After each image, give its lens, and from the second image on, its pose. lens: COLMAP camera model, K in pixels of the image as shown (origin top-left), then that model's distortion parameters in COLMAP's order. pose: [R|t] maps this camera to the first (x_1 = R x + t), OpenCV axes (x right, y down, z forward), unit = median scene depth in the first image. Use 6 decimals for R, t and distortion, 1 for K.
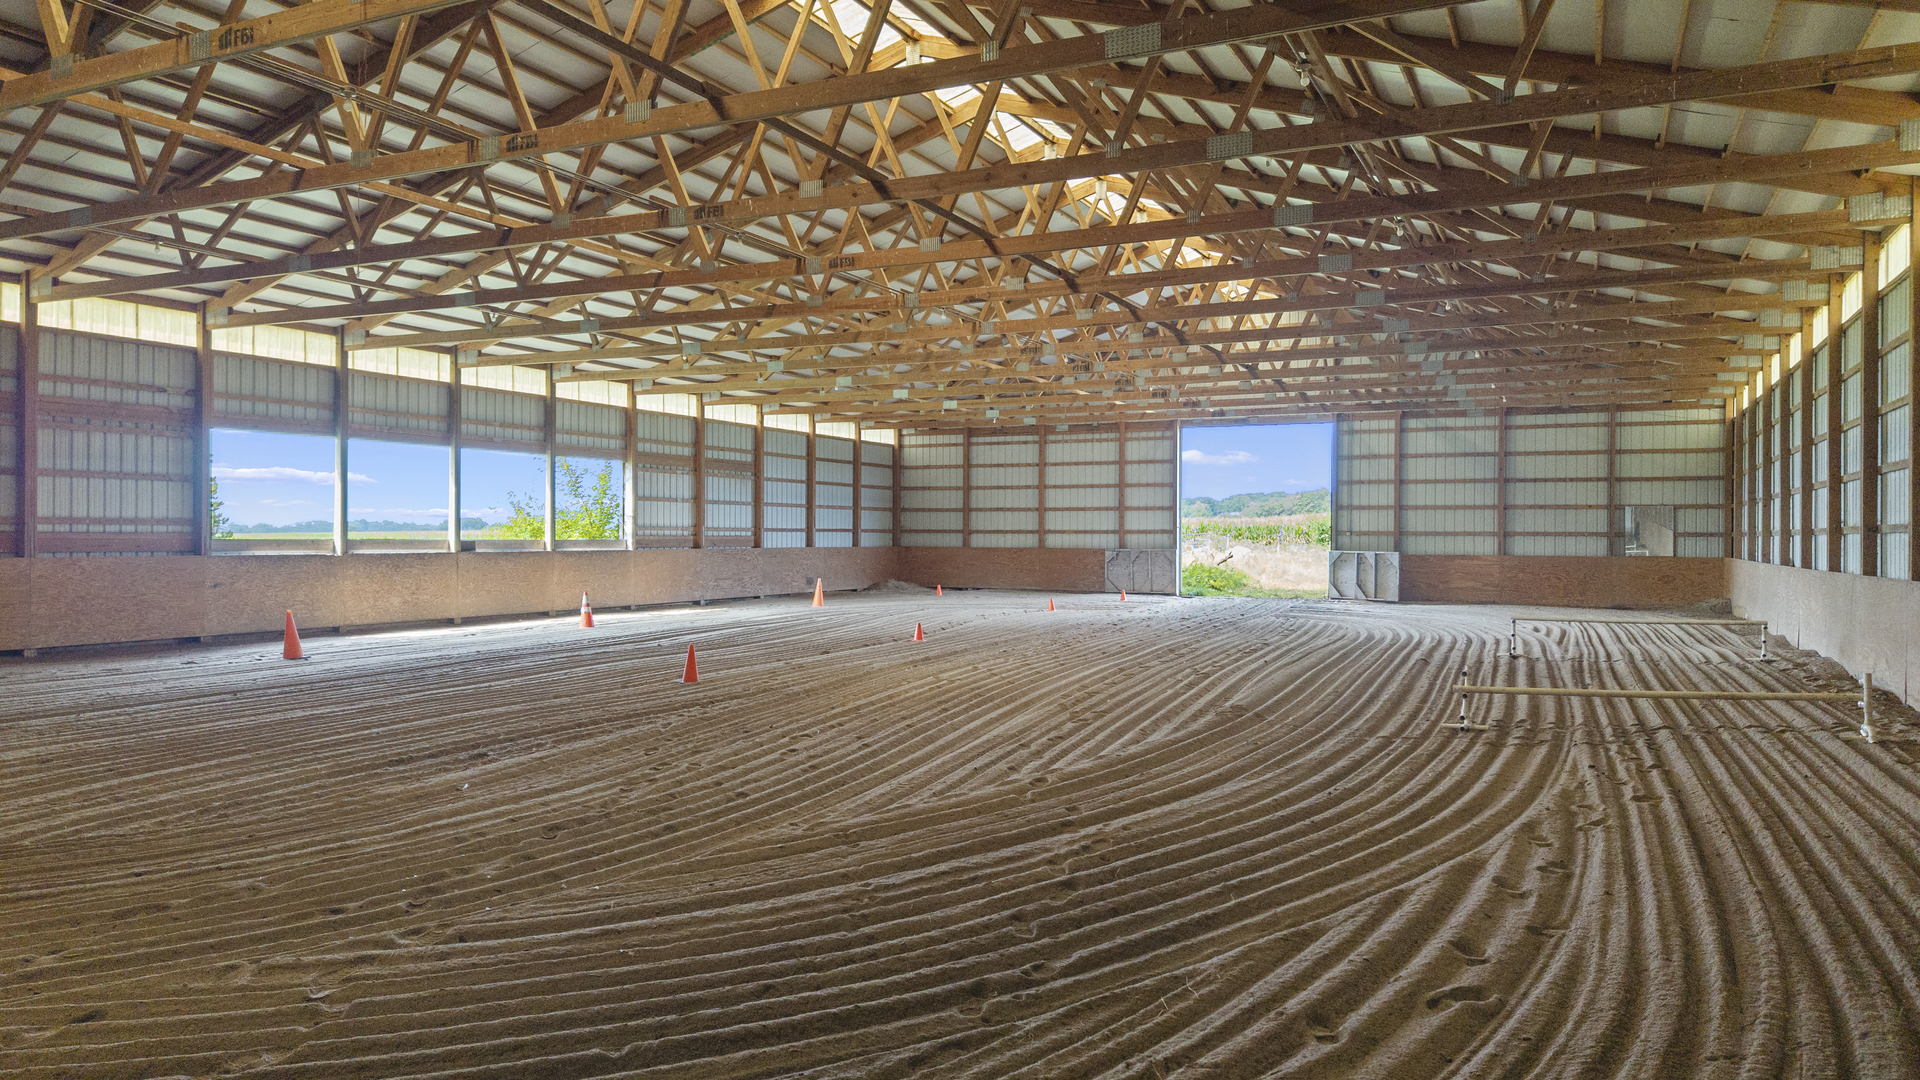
lens RADIAL K [[1309.8, 0, 950.7], [0, 1309.8, 542.8], [0, 0, 1]] dist [0.025595, -0.024241]
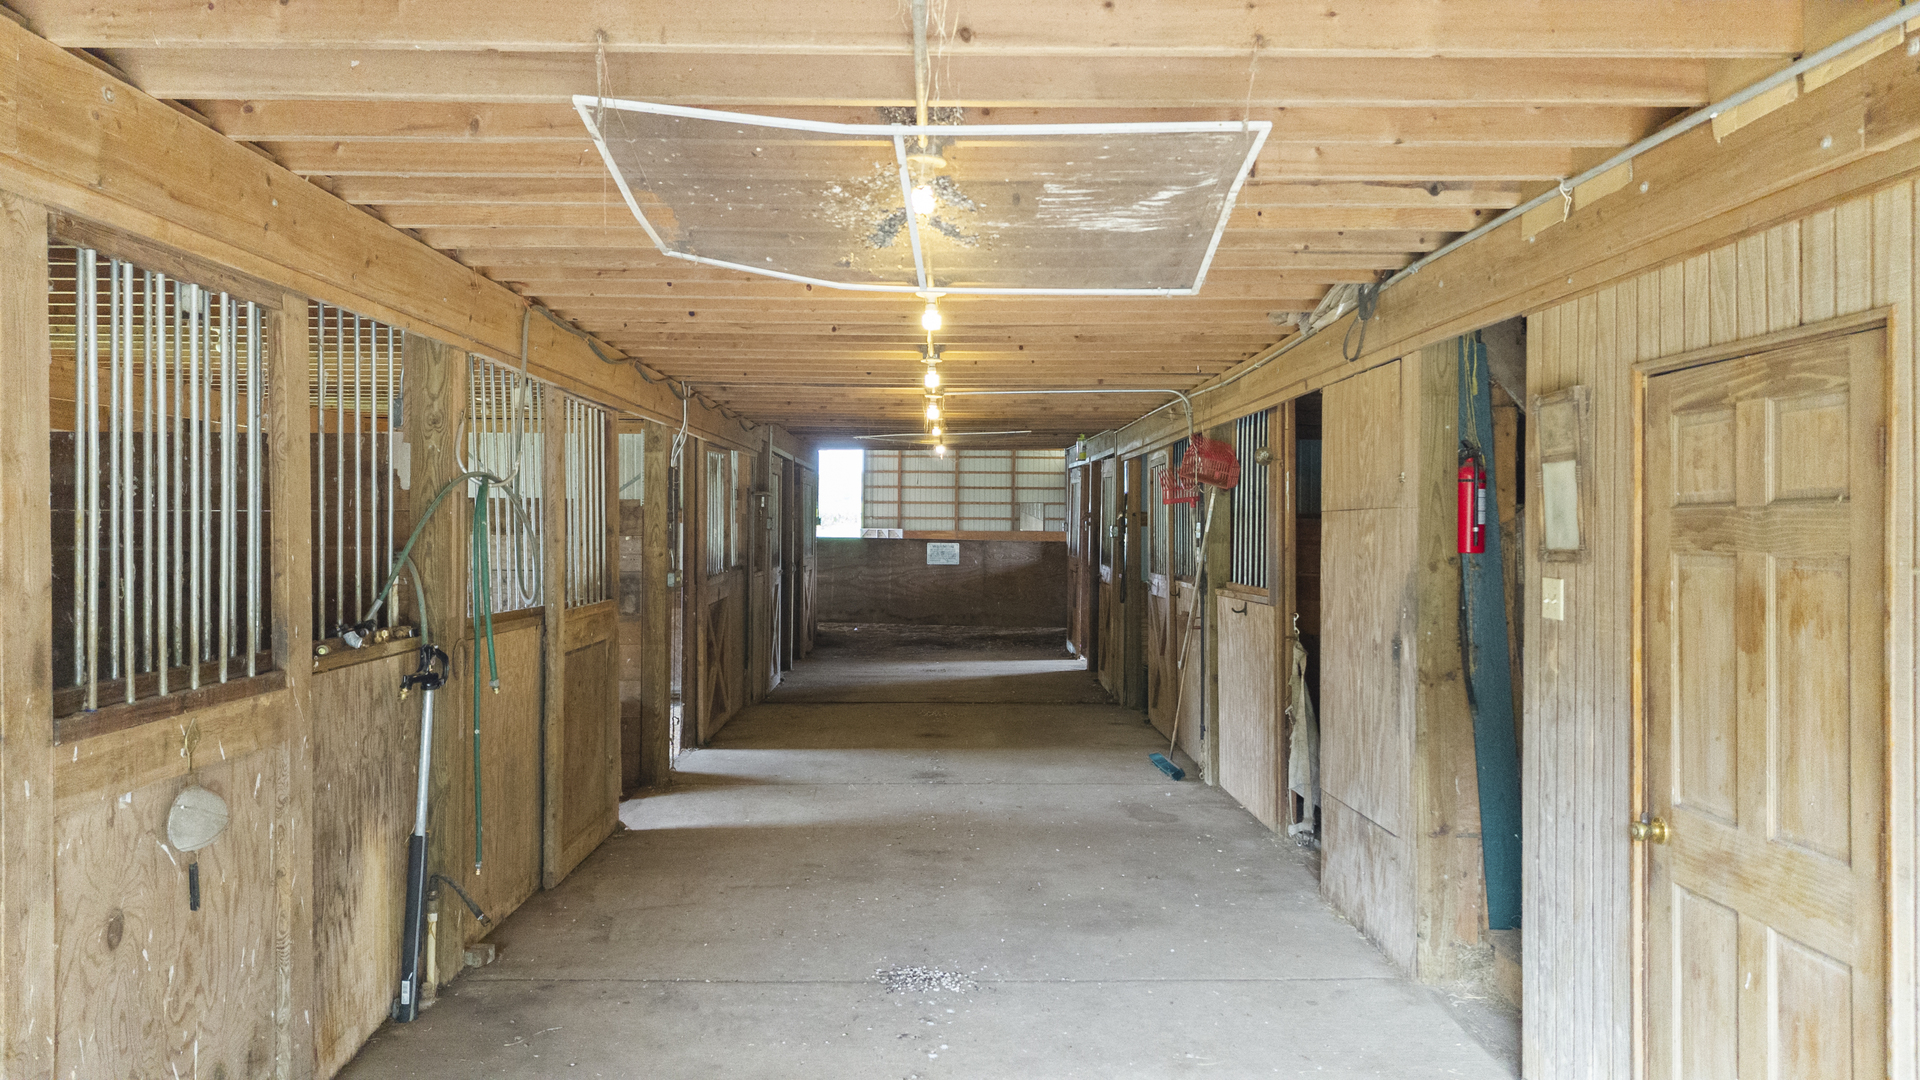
lens RADIAL K [[1309.8, 0, 954.1], [0, 1309.8, 532.5], [0, 0, 1]] dist [0.025595, -0.024241]
pose [[0.897933, -0.000342, 0.440133, -0.344004], [0.000934, 0.999999, -0.001129, 0.013863], [-0.440132, 0.001425, 0.897932, -0.548680]]
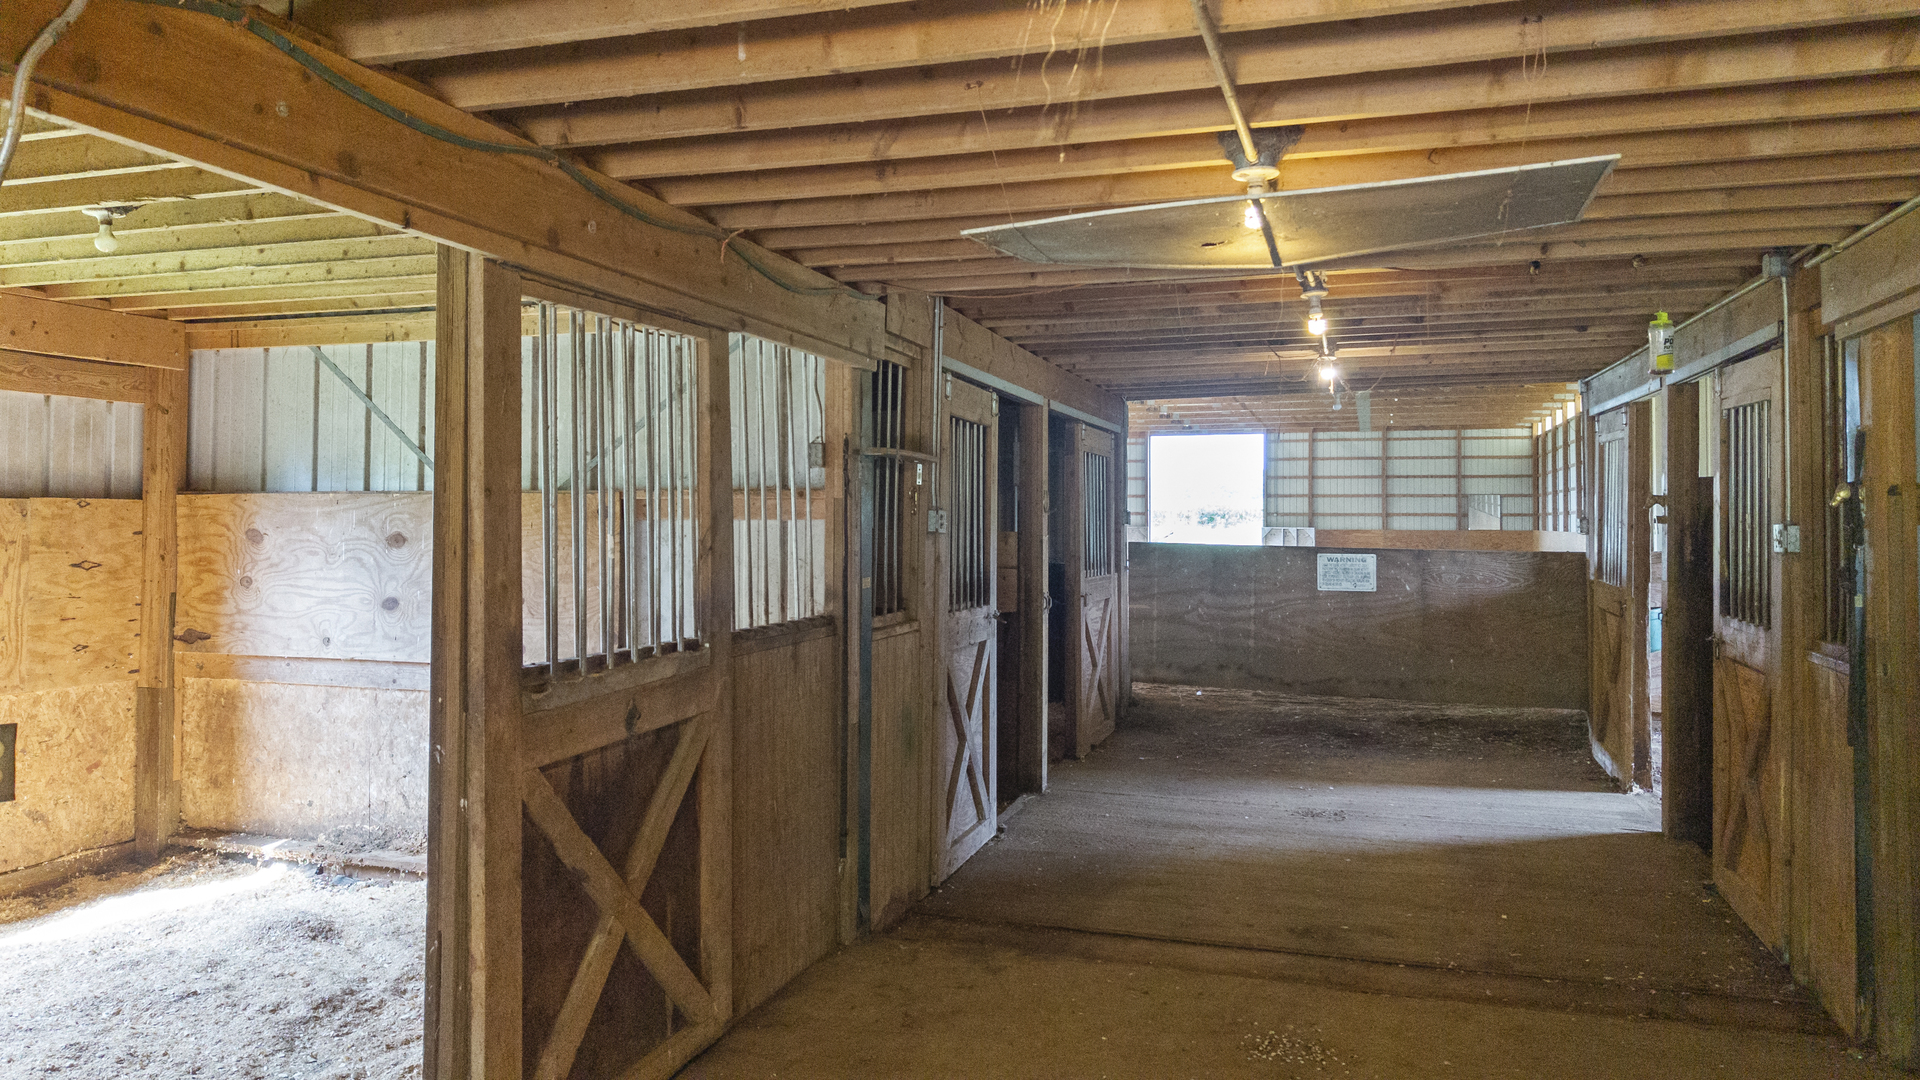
lens RADIAL K [[1309.8, 0, 928.9], [0, 1309.8, 505.7], [0, 0, 1]] dist [0.025595, -0.024241]
pose [[0.992662, 0.001497, 0.120913, -0.237320], [0.001005, 0.999787, -0.020634, 0.012275], [-0.120918, 0.020604, 0.992449, -0.341659]]
